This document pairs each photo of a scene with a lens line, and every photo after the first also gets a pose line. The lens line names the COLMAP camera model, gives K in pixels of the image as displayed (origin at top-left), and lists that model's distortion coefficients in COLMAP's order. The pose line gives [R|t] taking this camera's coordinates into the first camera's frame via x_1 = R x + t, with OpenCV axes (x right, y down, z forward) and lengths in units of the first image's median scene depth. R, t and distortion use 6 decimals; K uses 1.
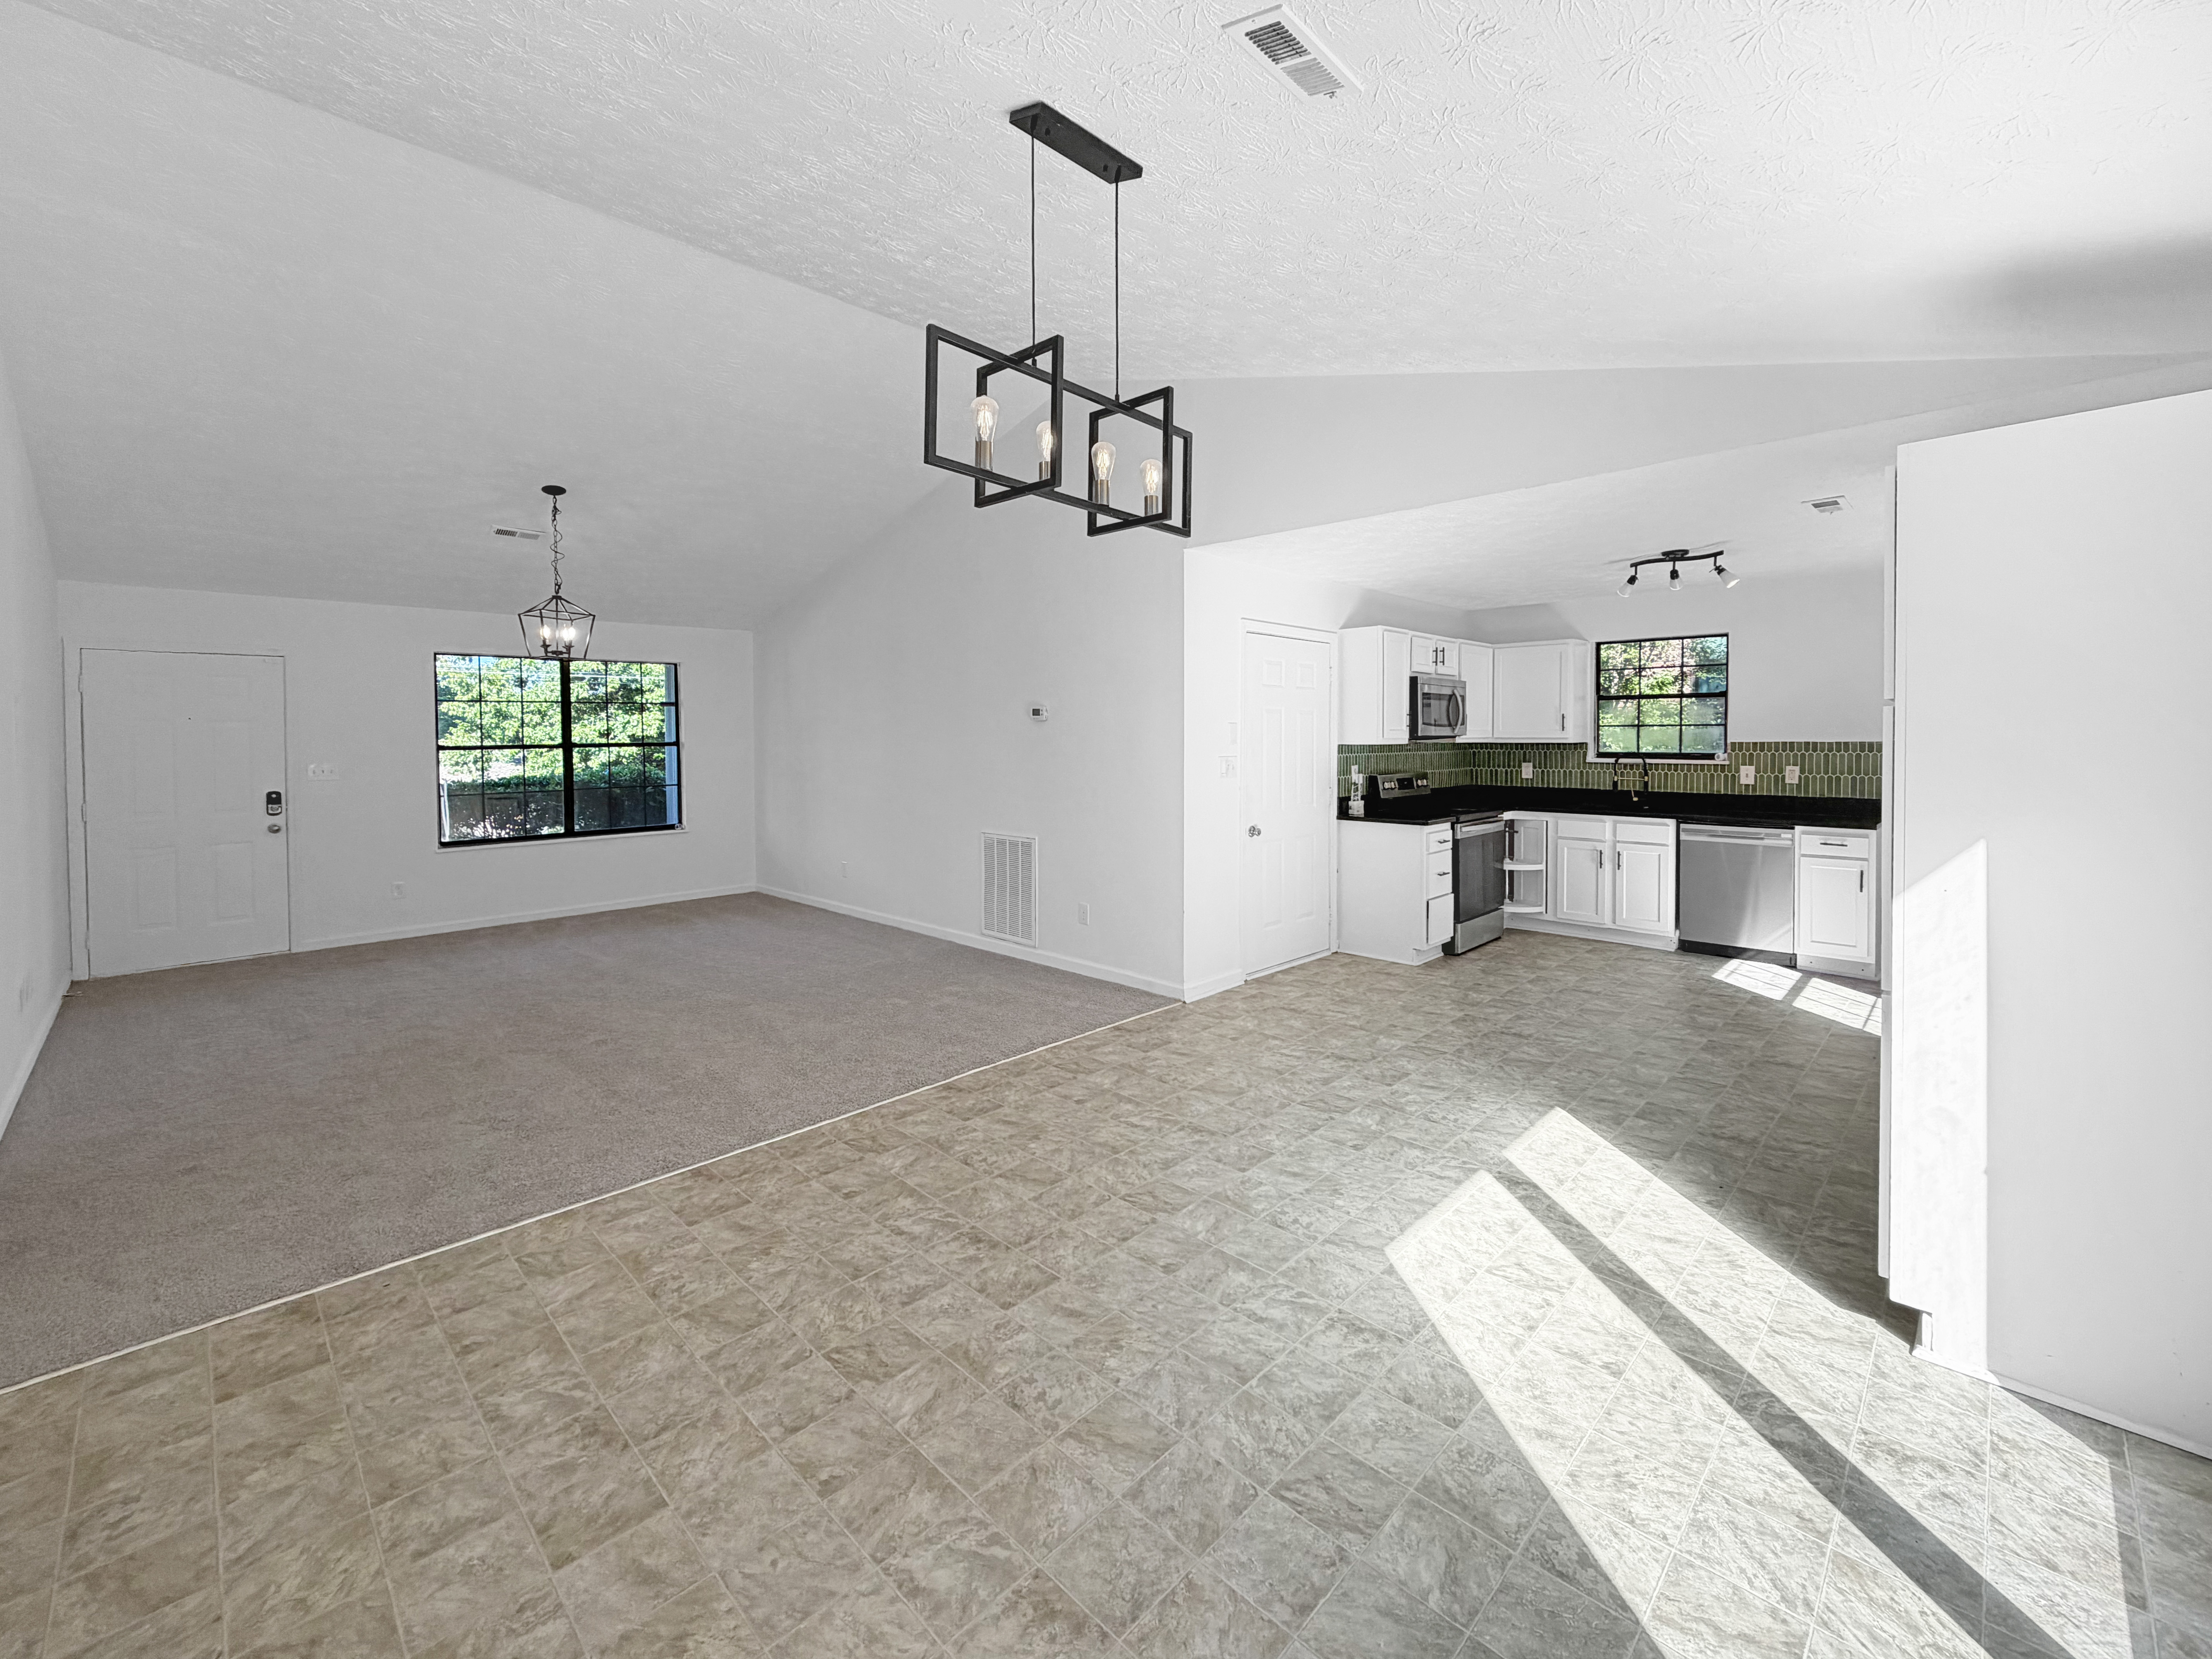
lens RADIAL K [[892.2, 0, 1114.9], [0, 892.2, 747.1], [0, 0, 1]] dist [0.004481, 0.001432]
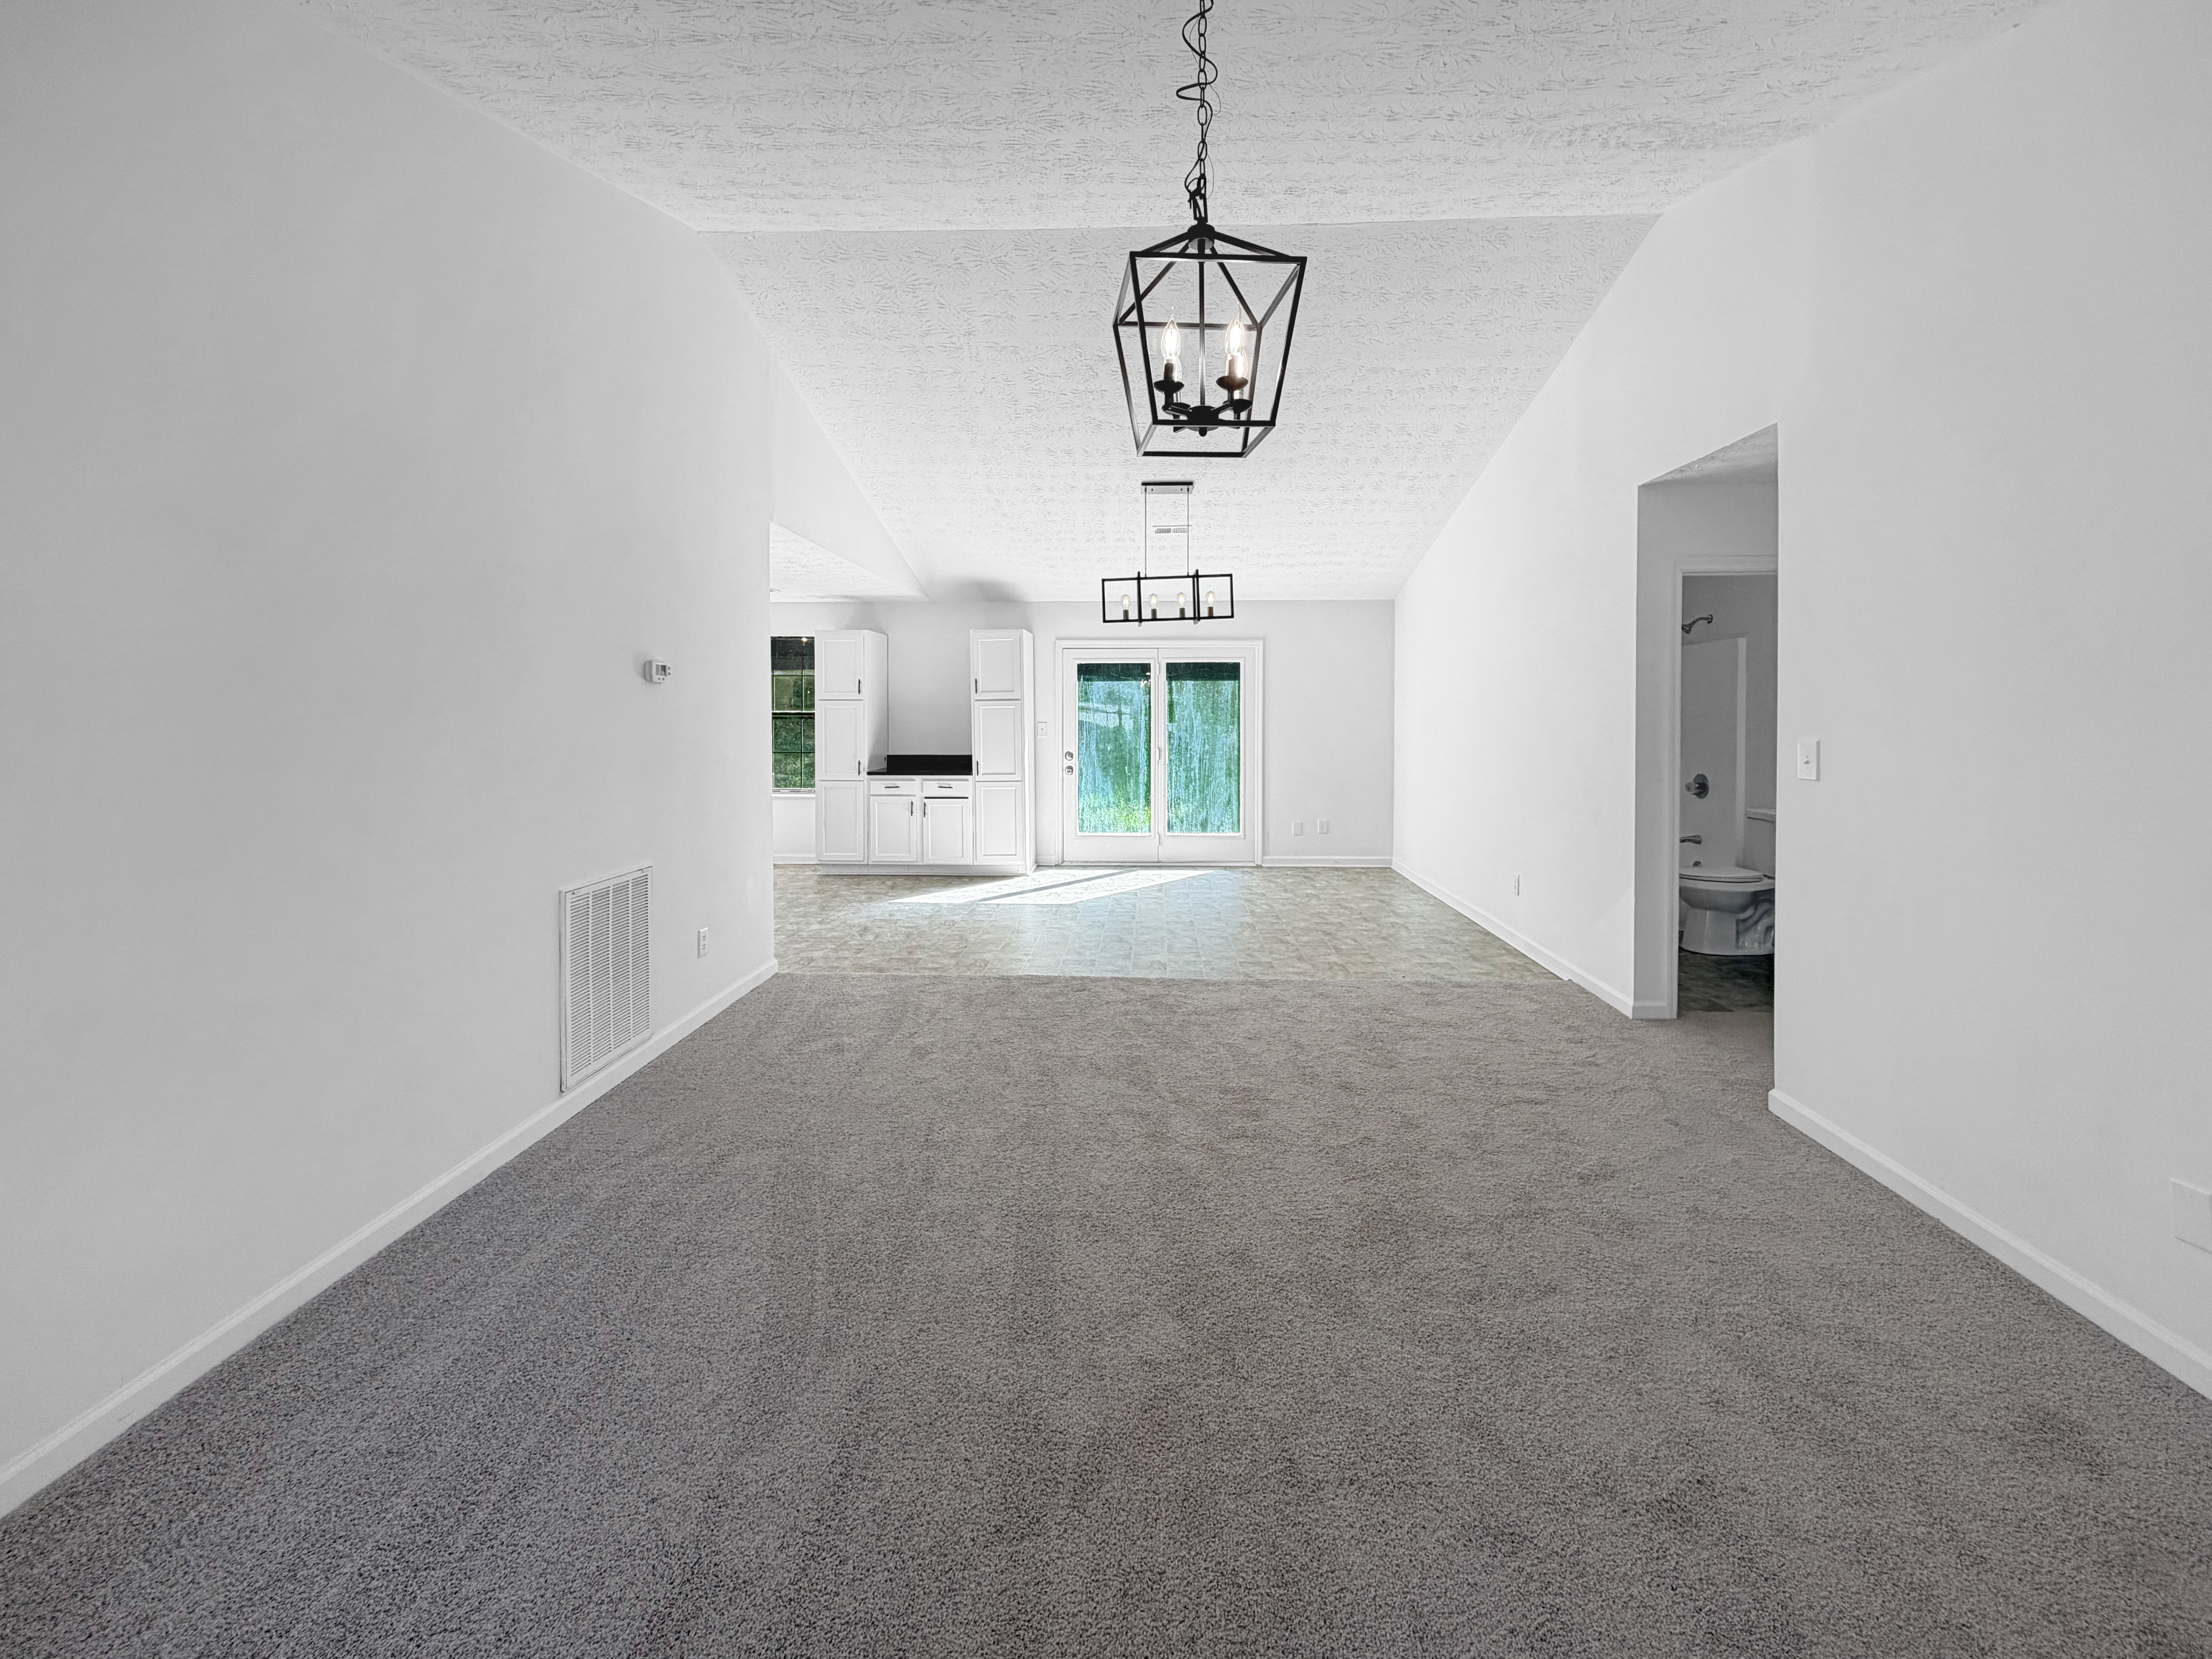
lens RADIAL K [[892.2, 0, 1105.8], [0, 892.2, 721.0], [0, 0, 1]] dist [0.004481, 0.001432]
pose [[-0.650444, -0.001631, 0.759552, -1.452726], [0.018208, 0.999677, 0.017740, -0.013527], [-0.759336, 0.025369, -0.650204, 2.138042]]
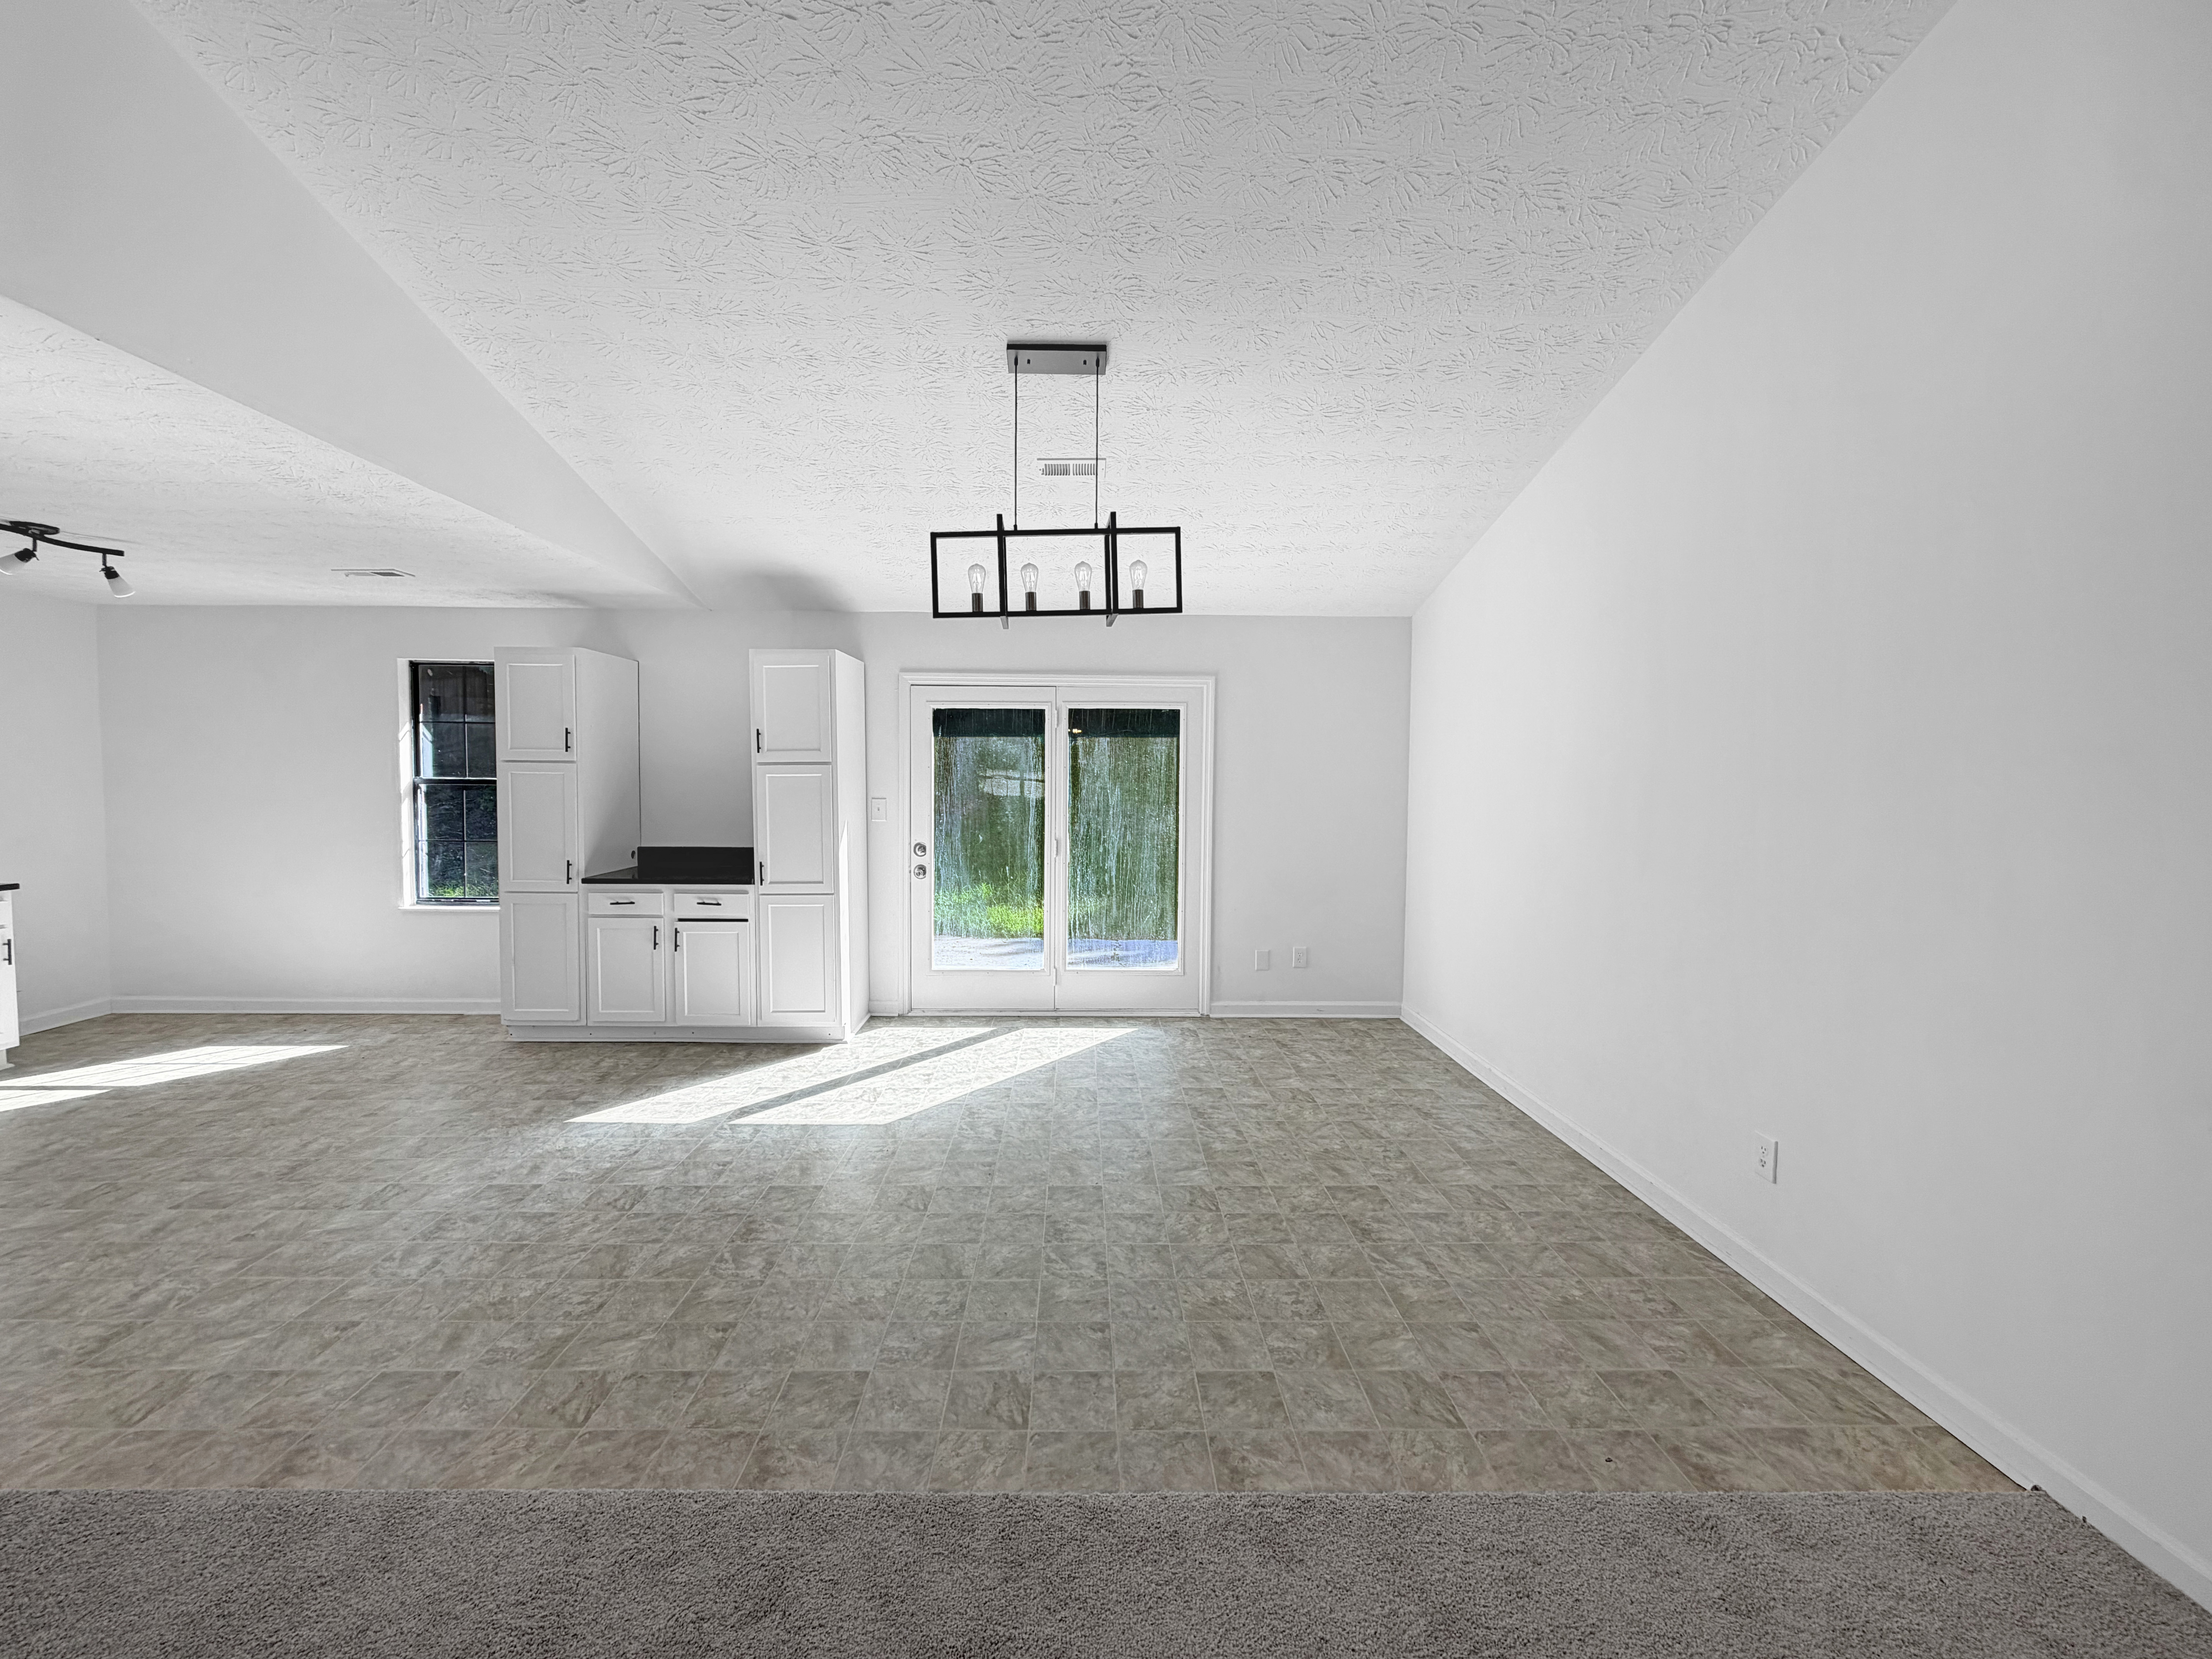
lens RADIAL K [[892.2, 0, 1103.3], [0, 892.2, 817.9], [0, 0, 1]] dist [0.004481, 0.001432]
pose [[-0.712326, -0.032033, 0.701117, -0.796190], [0.010207, 0.998379, 0.055985, -0.021346], [-0.701775, 0.047036, -0.710845, 1.435267]]
